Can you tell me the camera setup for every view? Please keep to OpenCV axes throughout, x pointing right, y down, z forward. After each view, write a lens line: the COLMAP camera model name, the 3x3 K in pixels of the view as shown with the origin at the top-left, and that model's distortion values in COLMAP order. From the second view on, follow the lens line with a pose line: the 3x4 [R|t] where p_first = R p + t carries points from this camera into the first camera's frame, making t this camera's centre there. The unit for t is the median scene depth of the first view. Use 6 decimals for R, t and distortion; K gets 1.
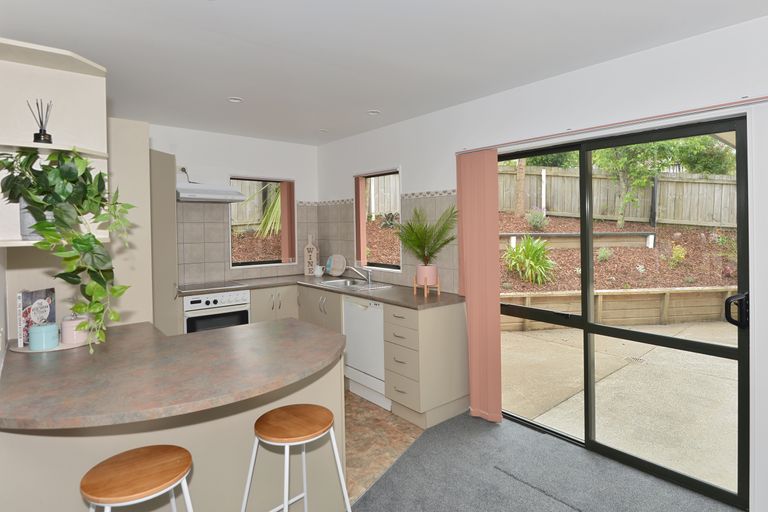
lens RADIAL K [[419.3, 0, 395.6], [0, 419.3, 235.1], [0, 0, 1]] dist [0.001217, -0.000442]
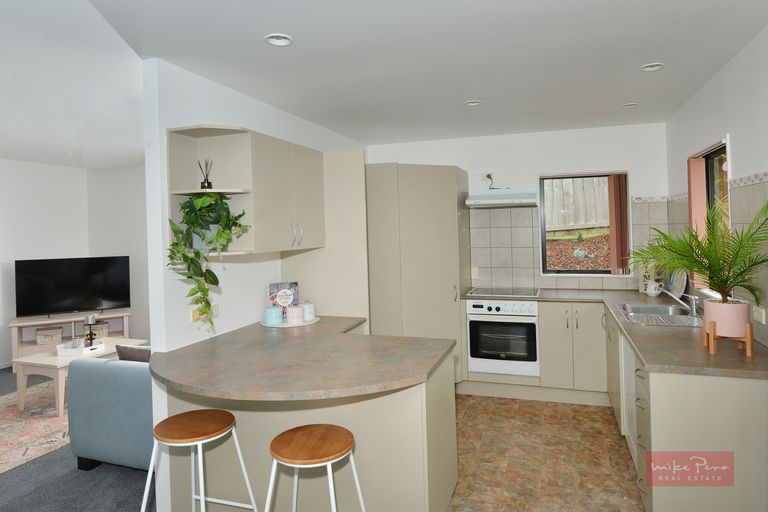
lens RADIAL K [[438.4, 0, 403.3], [0, 438.4, 238.2], [0, 0, 1]] dist [0.000013, -0.001261]
pose [[0.538682, 0.016394, -0.842350, 0.319631], [-0.002105, 0.999834, 0.018112, -0.025414], [0.842506, -0.007983, 0.538627, 0.267990]]
